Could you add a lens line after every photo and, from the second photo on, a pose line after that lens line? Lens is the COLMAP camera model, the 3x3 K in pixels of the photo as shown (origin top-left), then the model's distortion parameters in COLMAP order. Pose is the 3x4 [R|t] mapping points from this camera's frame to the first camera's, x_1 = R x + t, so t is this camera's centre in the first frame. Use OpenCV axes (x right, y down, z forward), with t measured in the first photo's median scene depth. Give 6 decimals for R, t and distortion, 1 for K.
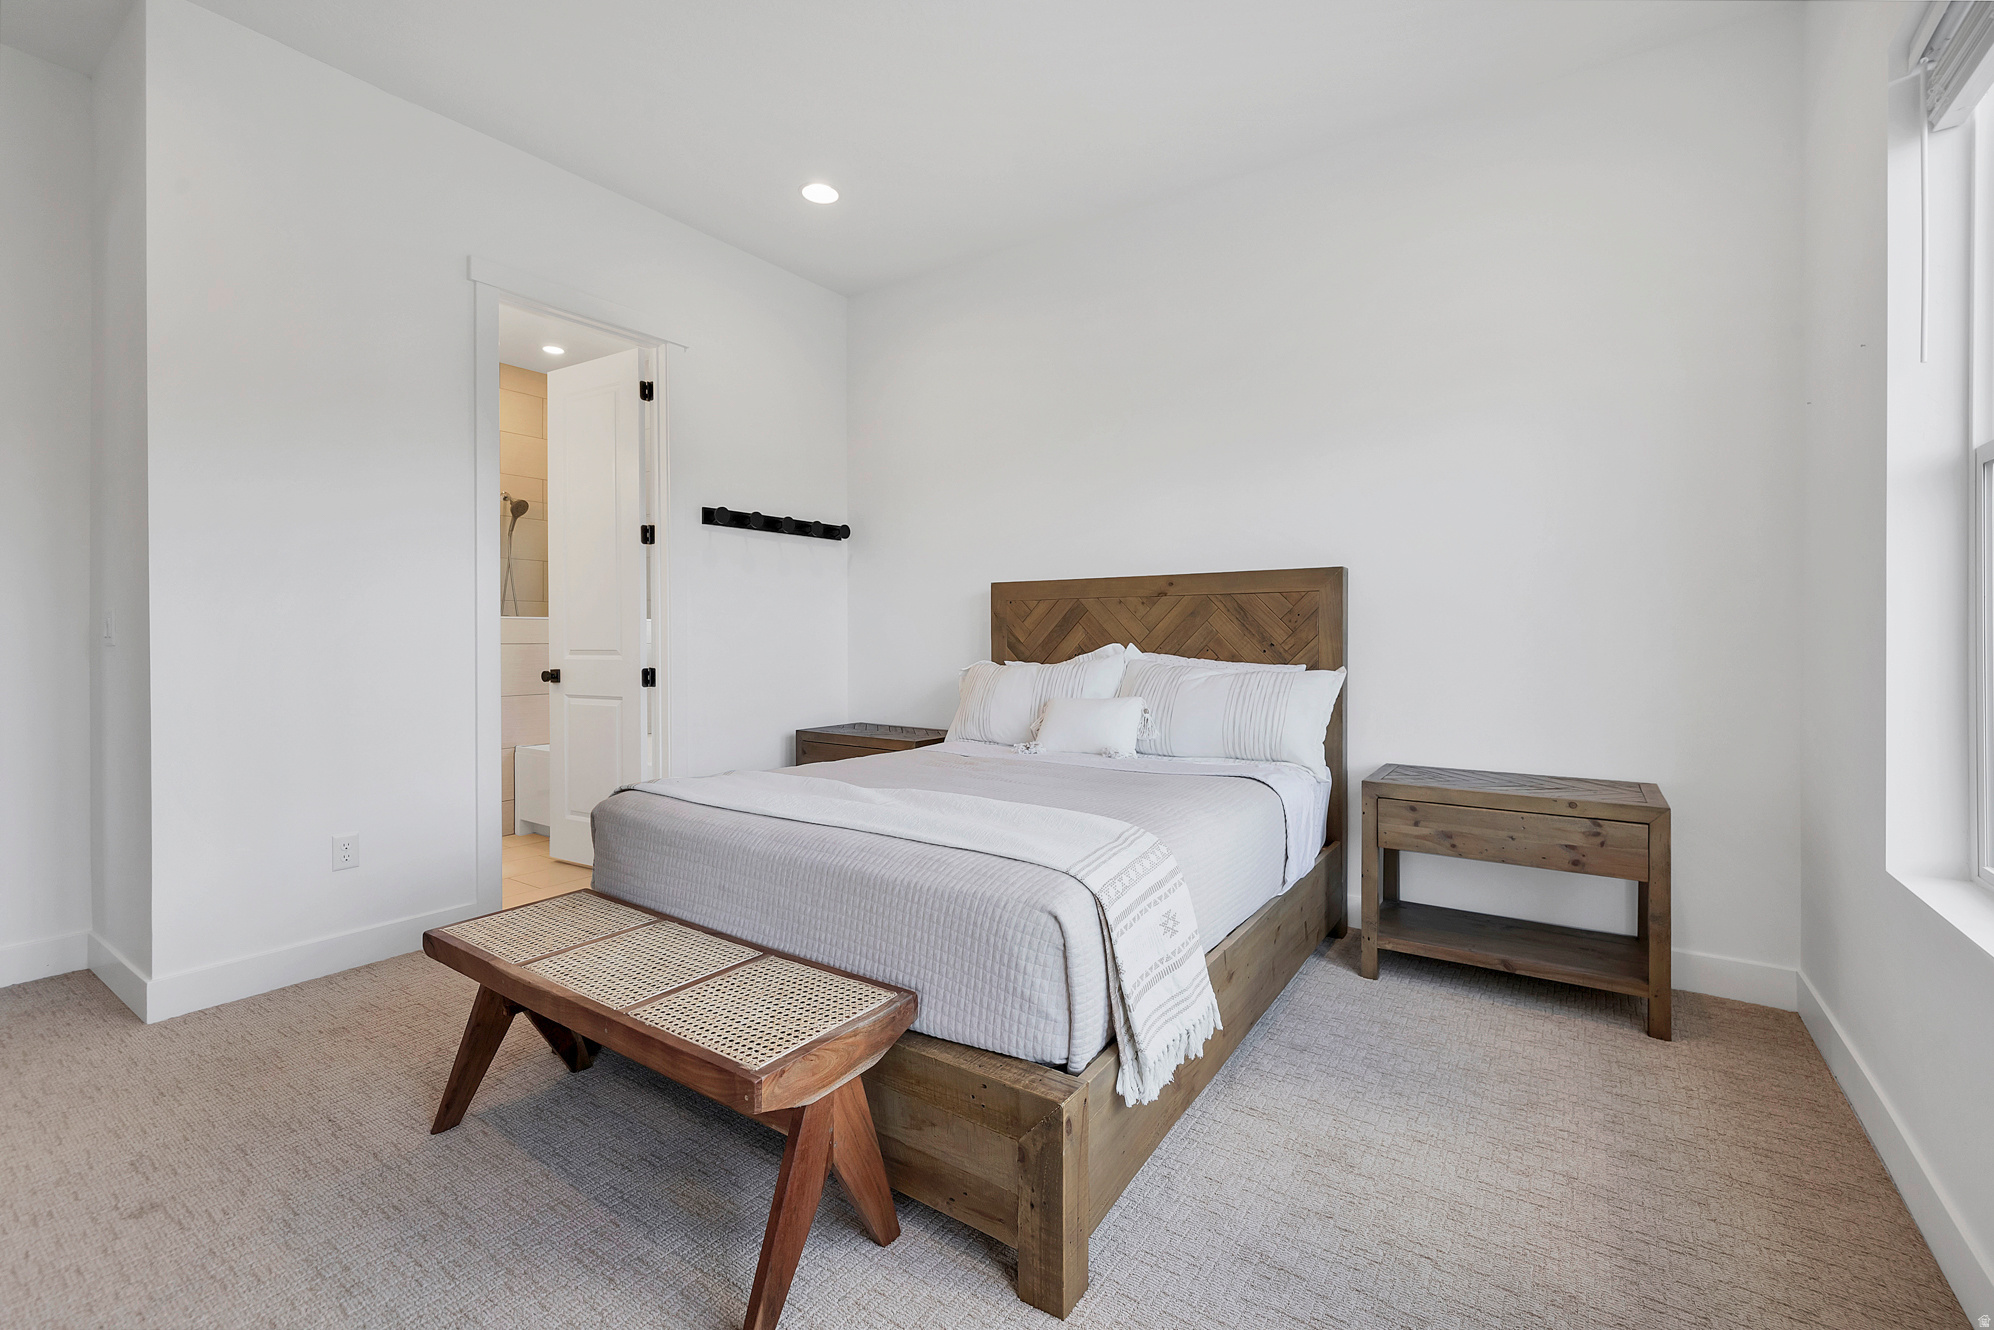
lens RADIAL K [[852.6, 0, 1002.0], [0, 852.6, 652.4], [0, 0, 1]] dist [0.001470, -0.000866]
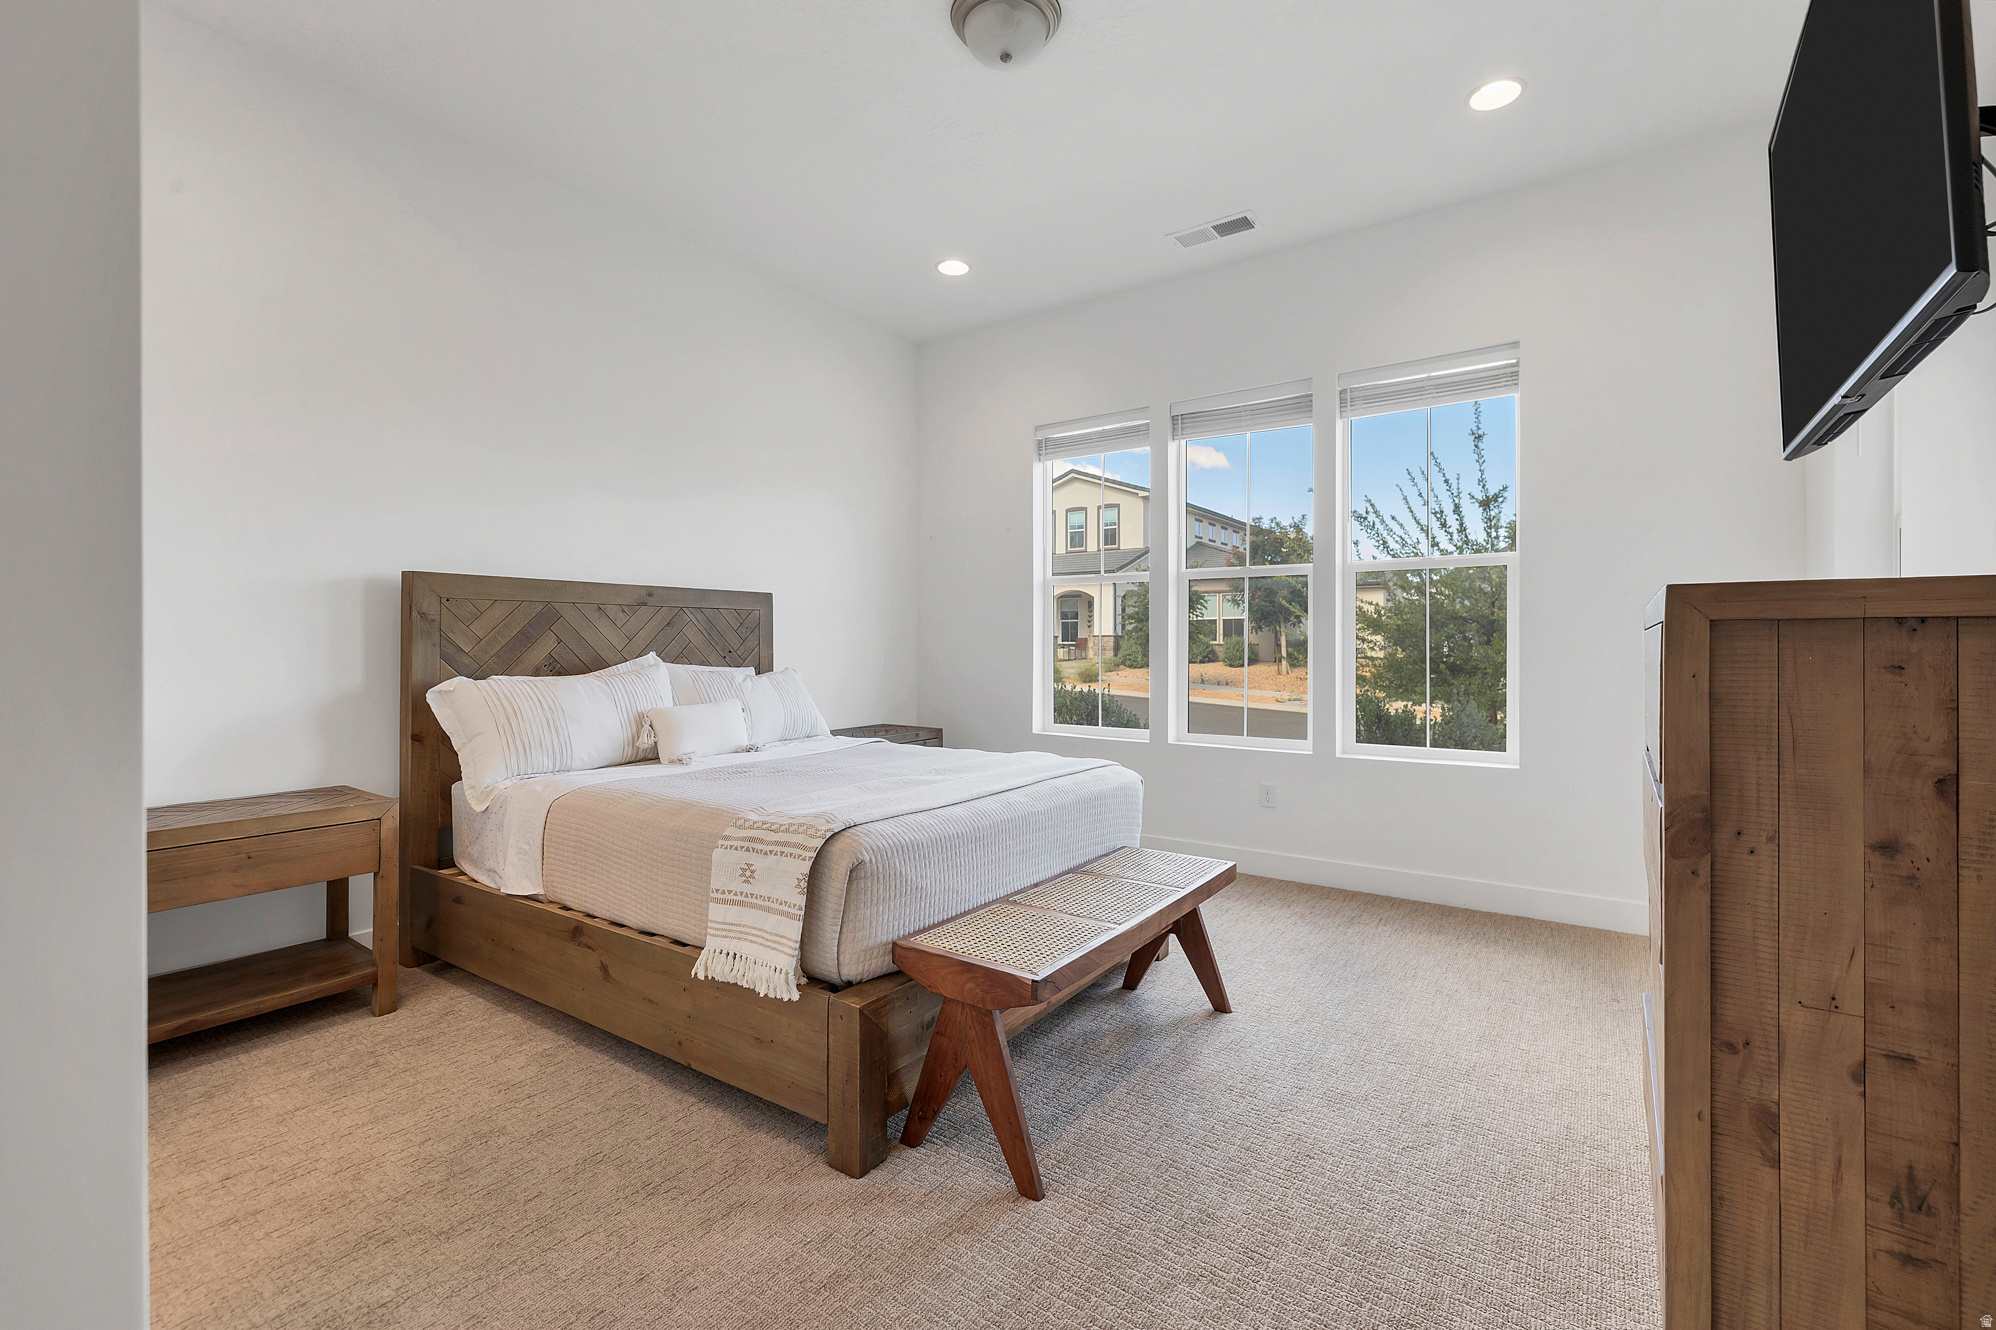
lens RADIAL K [[853.4, 0, 1000.5], [0, 853.4, 647.9], [0, 0, 1]] dist [0.001470, -0.000866]
pose [[0.019029, -0.007846, 0.999788, -0.906365], [0.016708, 0.999832, 0.007528, -0.016261], [-0.999679, 0.016561, 0.019157, 0.581160]]
